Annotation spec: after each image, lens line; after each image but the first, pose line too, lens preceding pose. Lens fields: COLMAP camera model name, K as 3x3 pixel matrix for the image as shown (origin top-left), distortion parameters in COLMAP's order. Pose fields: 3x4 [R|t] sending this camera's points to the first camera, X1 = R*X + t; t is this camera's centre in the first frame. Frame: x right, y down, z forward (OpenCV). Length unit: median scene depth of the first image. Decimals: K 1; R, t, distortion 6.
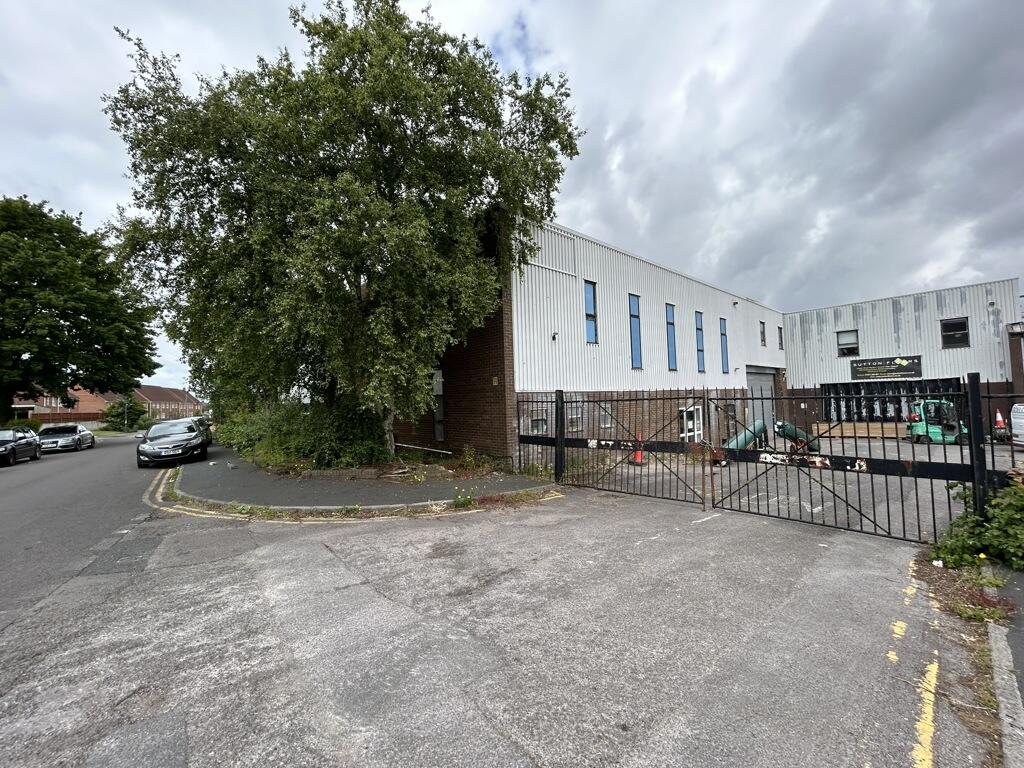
lens RADIAL K [[412.5, 0, 508.9], [0, 412.5, 382.9], [0, 0, 1]] dist [-0.001216, -0.000008]
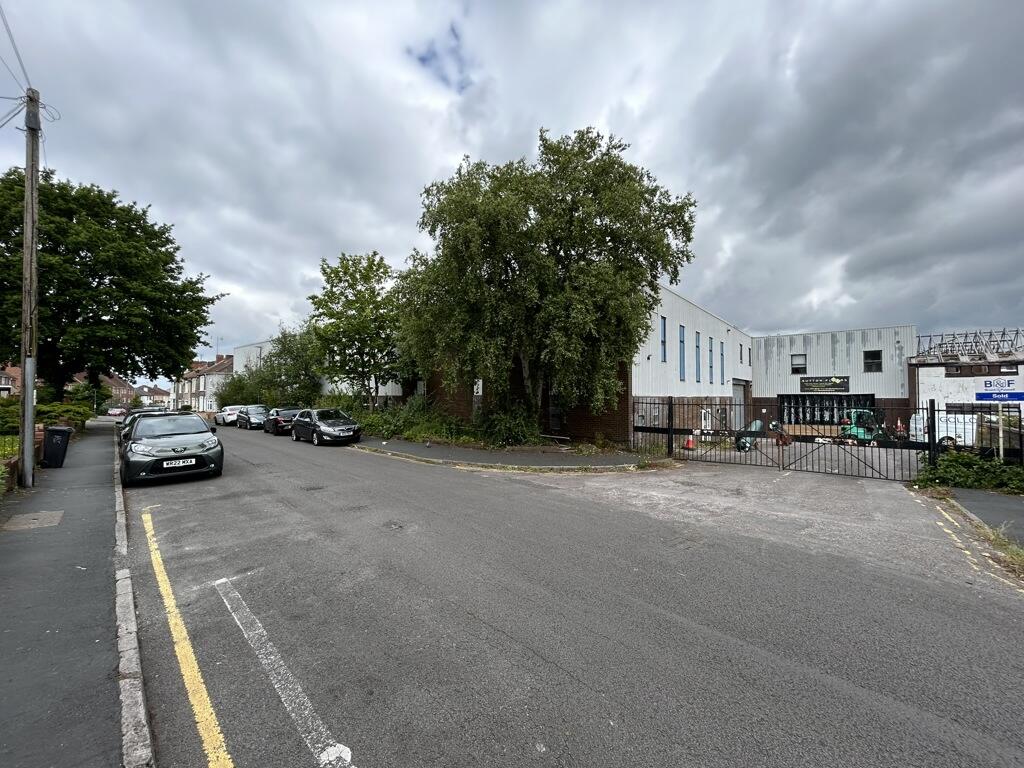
lens RADIAL K [[412.5, 0, 508.9], [0, 412.5, 382.9], [0, 0, 1]] dist [-0.001216, -0.000008]
pose [[0.988567, 0.039475, 0.145521, -0.314485], [-0.040649, 0.999160, 0.005106, -0.006649], [-0.145198, -0.010963, 0.989342, -0.183454]]
